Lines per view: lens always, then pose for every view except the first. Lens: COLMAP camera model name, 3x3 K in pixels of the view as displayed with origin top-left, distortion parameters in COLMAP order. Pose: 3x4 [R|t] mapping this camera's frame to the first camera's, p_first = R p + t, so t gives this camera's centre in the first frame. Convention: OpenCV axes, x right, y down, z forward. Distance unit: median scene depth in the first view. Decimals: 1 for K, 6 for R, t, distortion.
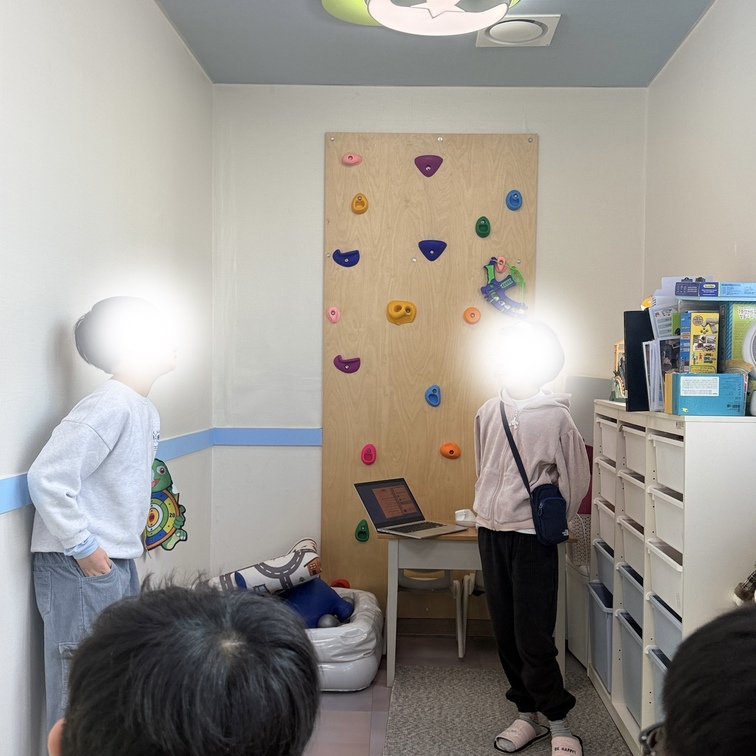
lens RADIAL K [[865.3, 0, 391.1], [0, 865.3, 377.3], [0, 0, 1]] dist [0.105343, 0.000000]
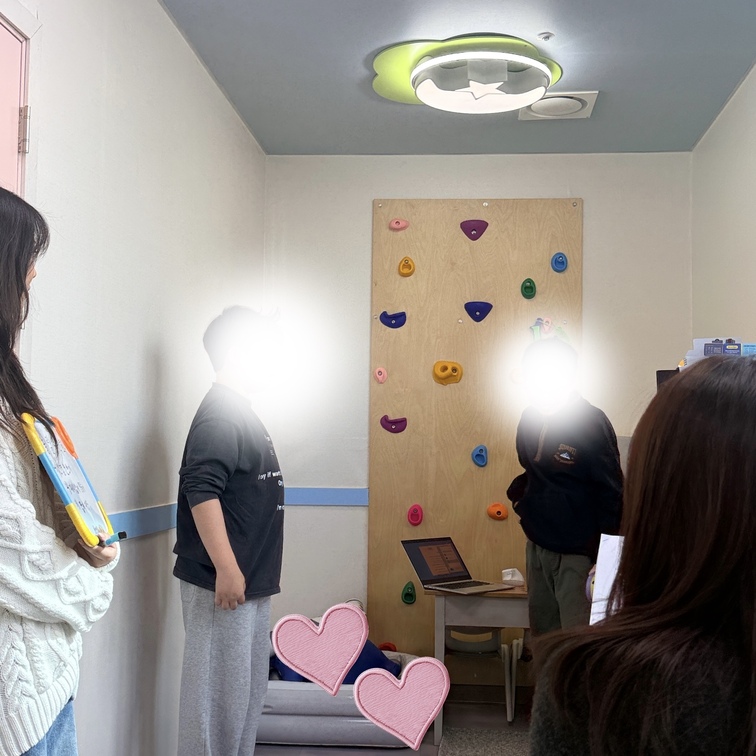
lens RADIAL K [[1026.9, 0, 376.9], [0, 1026.9, 373.2], [0, 0, 1]] dist [0.124510, 0.000000]
pose [[0.998093, -0.002064, -0.061688, 0.003460], [-0.002773, 0.996931, -0.078236, 0.019440], [0.061660, 0.078258, 0.995024, -0.196185]]
